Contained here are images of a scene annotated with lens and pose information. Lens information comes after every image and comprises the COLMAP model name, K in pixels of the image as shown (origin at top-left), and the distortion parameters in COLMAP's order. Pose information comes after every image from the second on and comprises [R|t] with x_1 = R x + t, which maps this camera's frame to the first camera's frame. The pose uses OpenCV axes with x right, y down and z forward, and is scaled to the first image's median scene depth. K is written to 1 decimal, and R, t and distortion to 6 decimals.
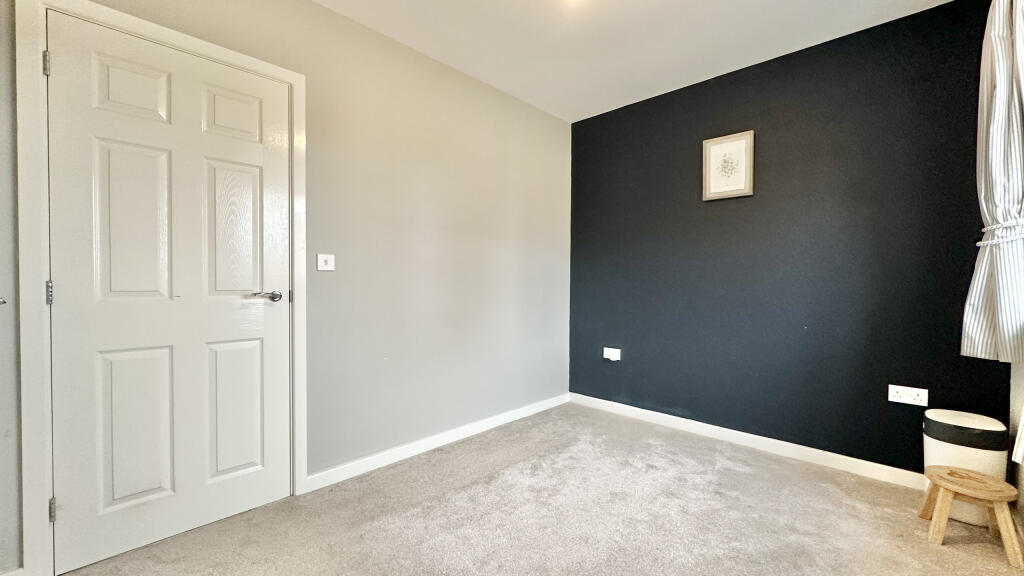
lens RADIAL K [[408.4, 0, 513.5], [0, 408.4, 287.3], [0, 0, 1]] dist [0.001085, -0.000228]
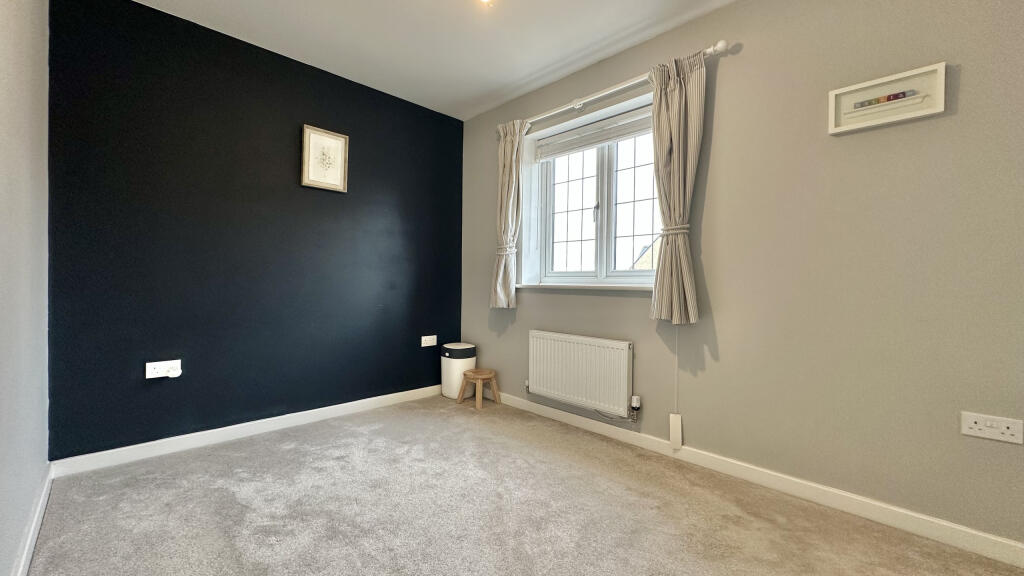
lens RADIAL K [[408.4, 0, 513.3], [0, 408.4, 284.5], [0, 0, 1]] dist [0.001085, -0.000228]
pose [[0.028887, -0.009599, 0.999537, -0.592388], [0.000580, 0.999954, 0.009586, 0.020082], [-0.999583, 0.000303, 0.028891, 0.547822]]
